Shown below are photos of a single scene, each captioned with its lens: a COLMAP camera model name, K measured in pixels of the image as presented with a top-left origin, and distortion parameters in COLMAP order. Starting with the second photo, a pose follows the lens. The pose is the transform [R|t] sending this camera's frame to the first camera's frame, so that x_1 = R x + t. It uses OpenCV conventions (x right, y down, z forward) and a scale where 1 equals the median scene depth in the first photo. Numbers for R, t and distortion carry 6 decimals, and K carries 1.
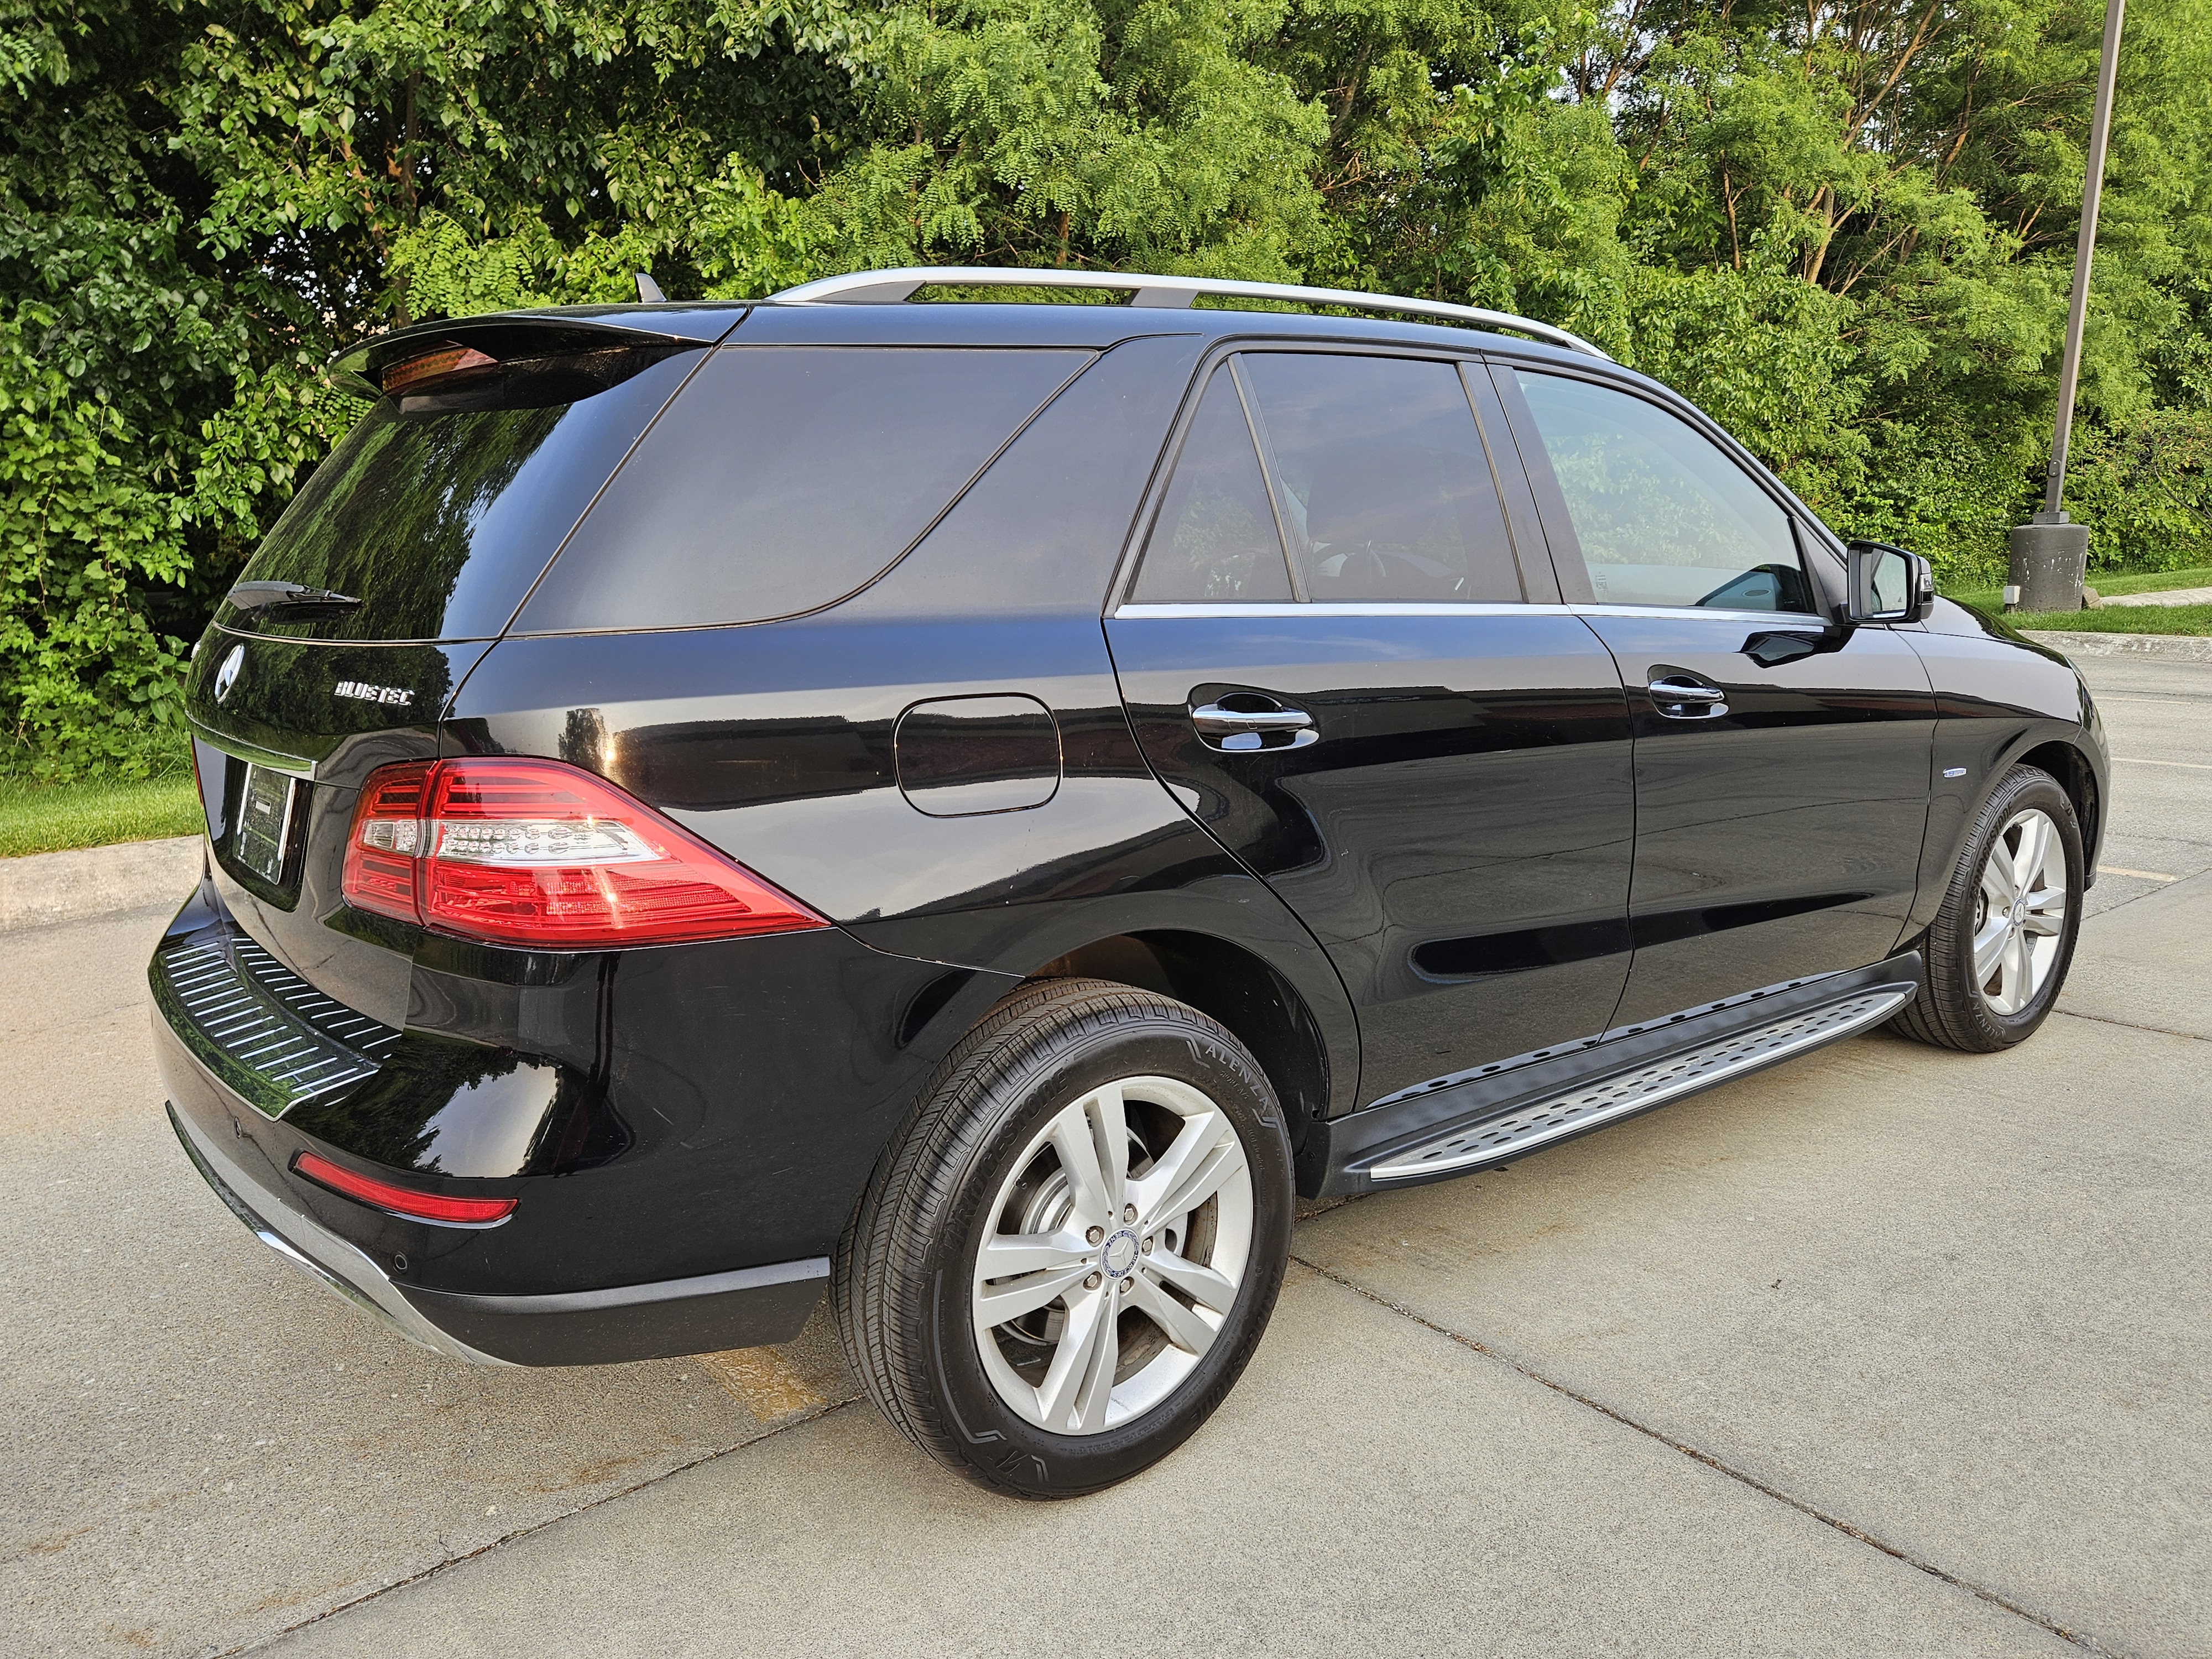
lens RADIAL K [[1583.5, 0, 1119.3], [0, 1583.5, 833.6], [0, 0, 1]] dist [0.050731, -0.022821]
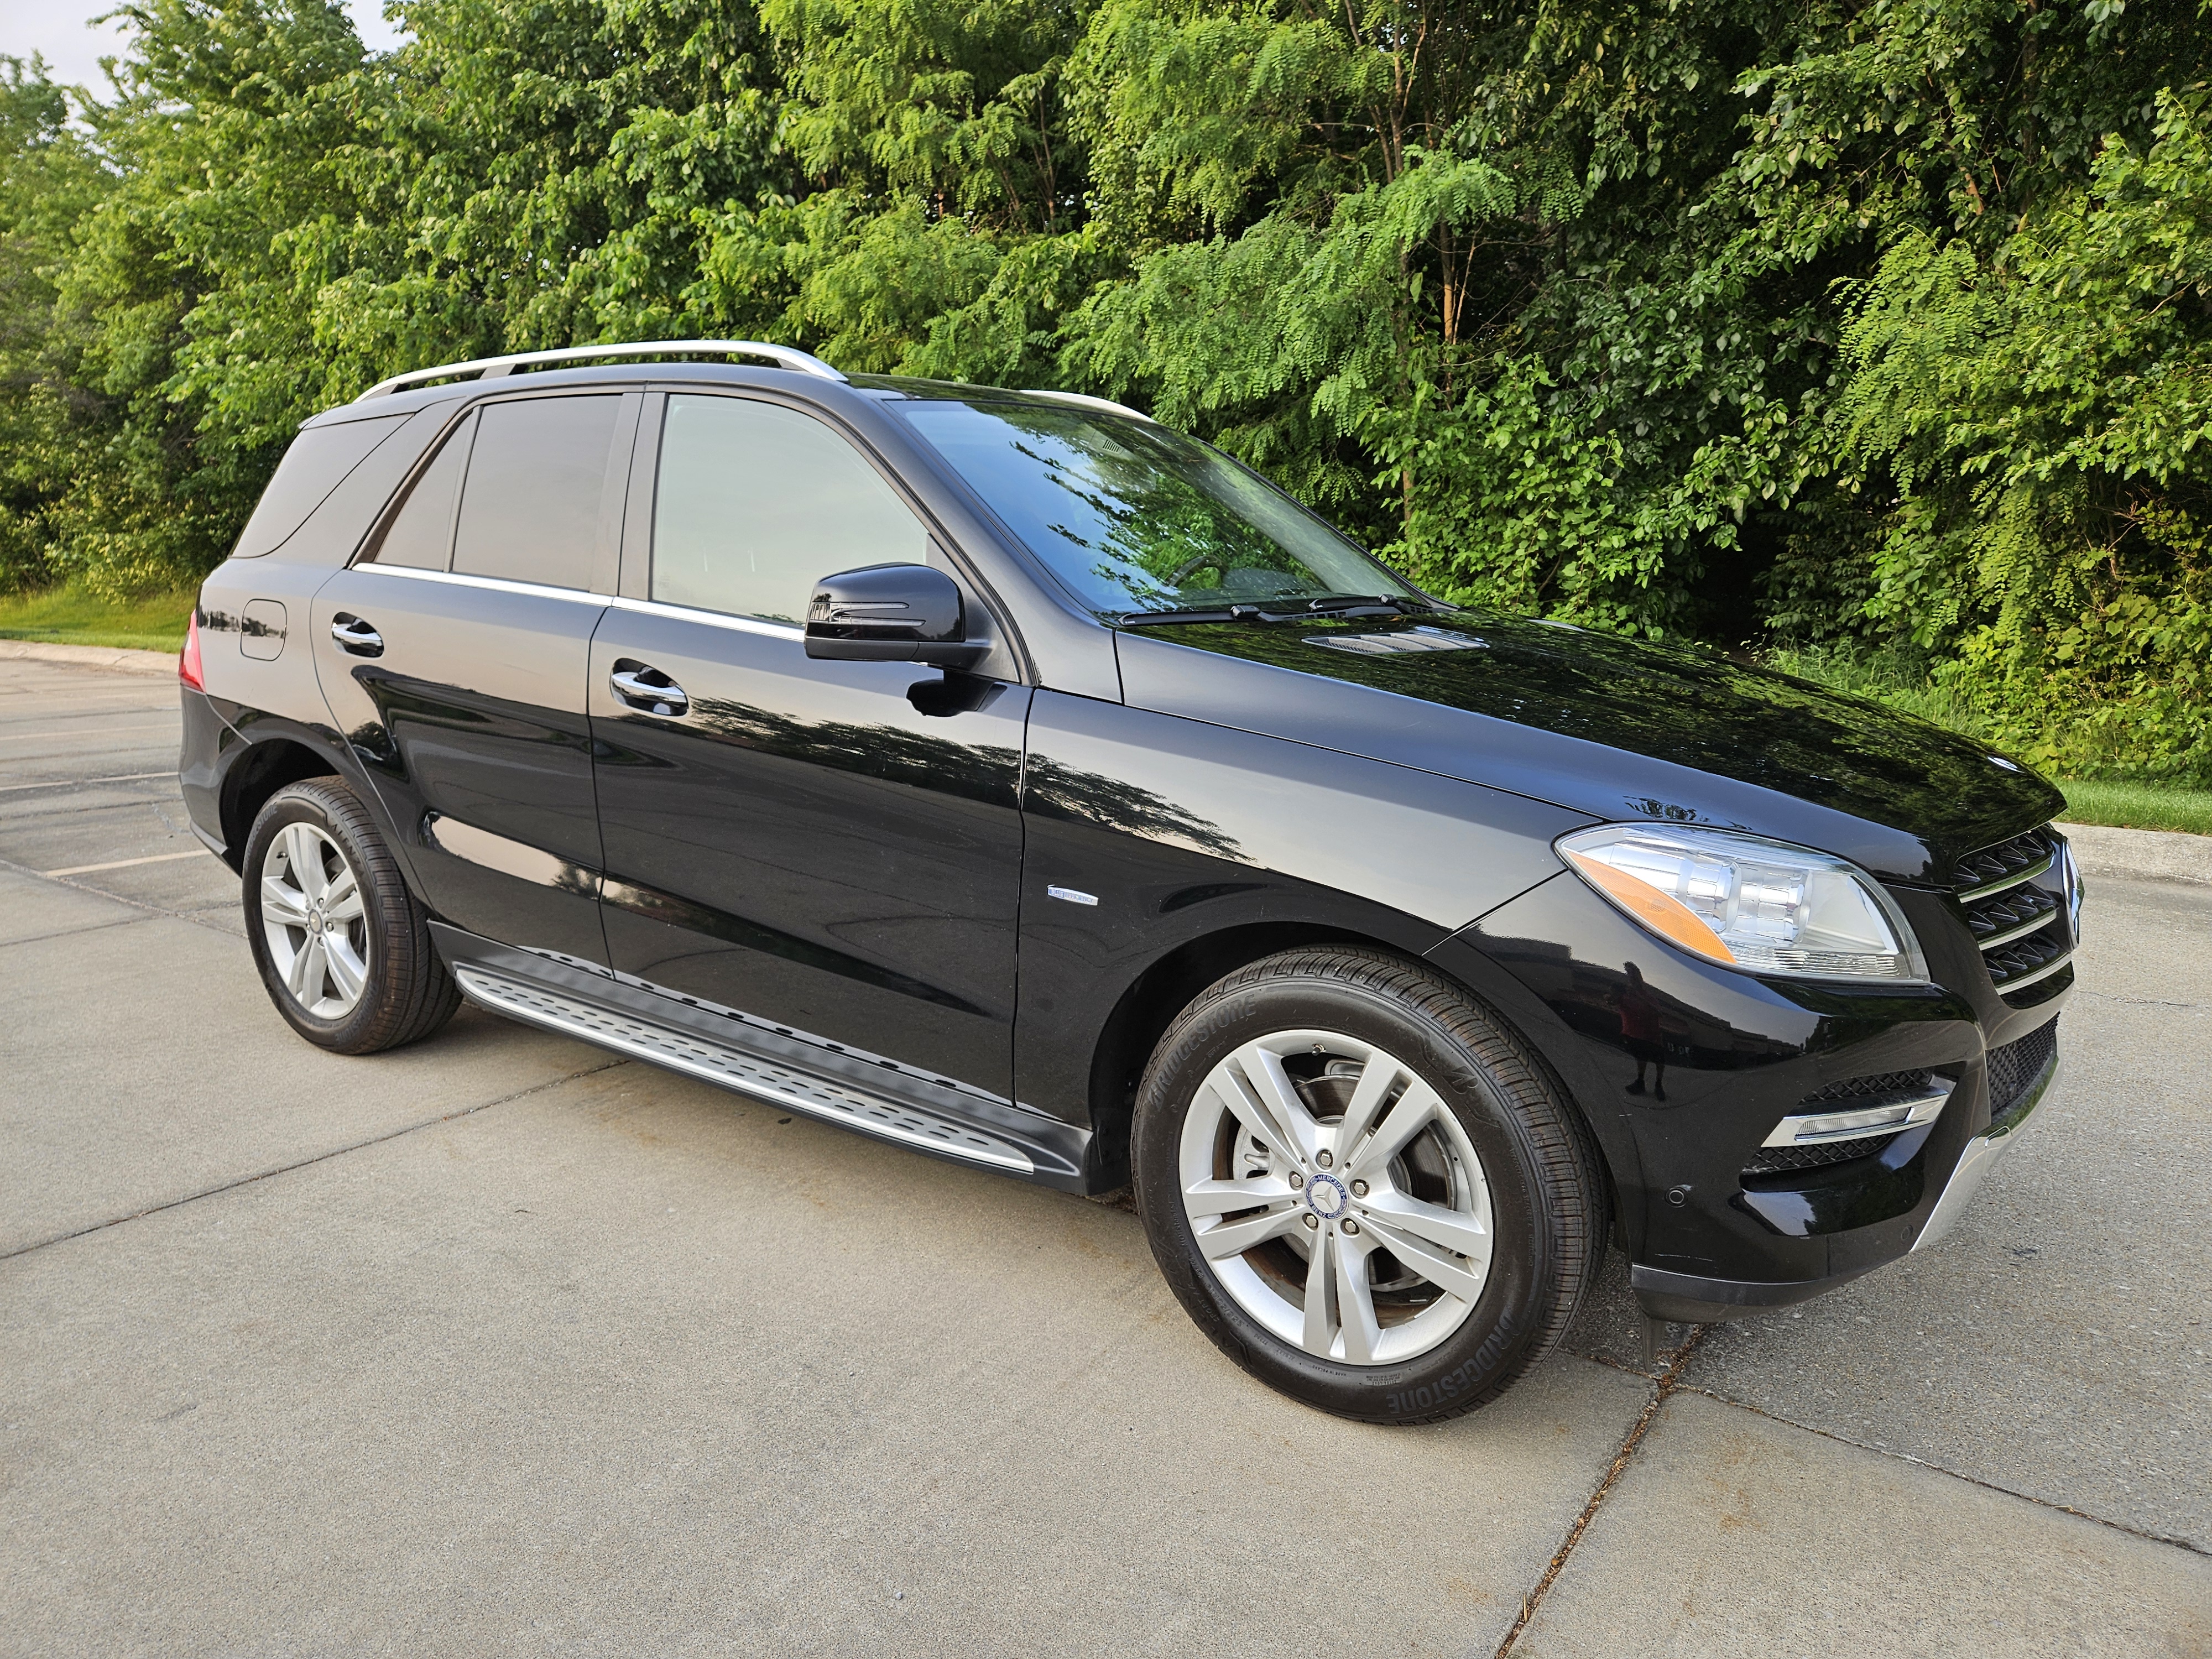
lens RADIAL K [[1488.7, 0, 1105.2], [0, 1488.7, 839.6], [0, 0, 1]] dist [0.072595, -0.047039]
pose [[0.292981, 0.205992, -0.933664, 5.408185], [-0.199811, 0.968145, 0.150900, -0.779024], [0.935007, 0.142346, 0.324808, 3.727405]]
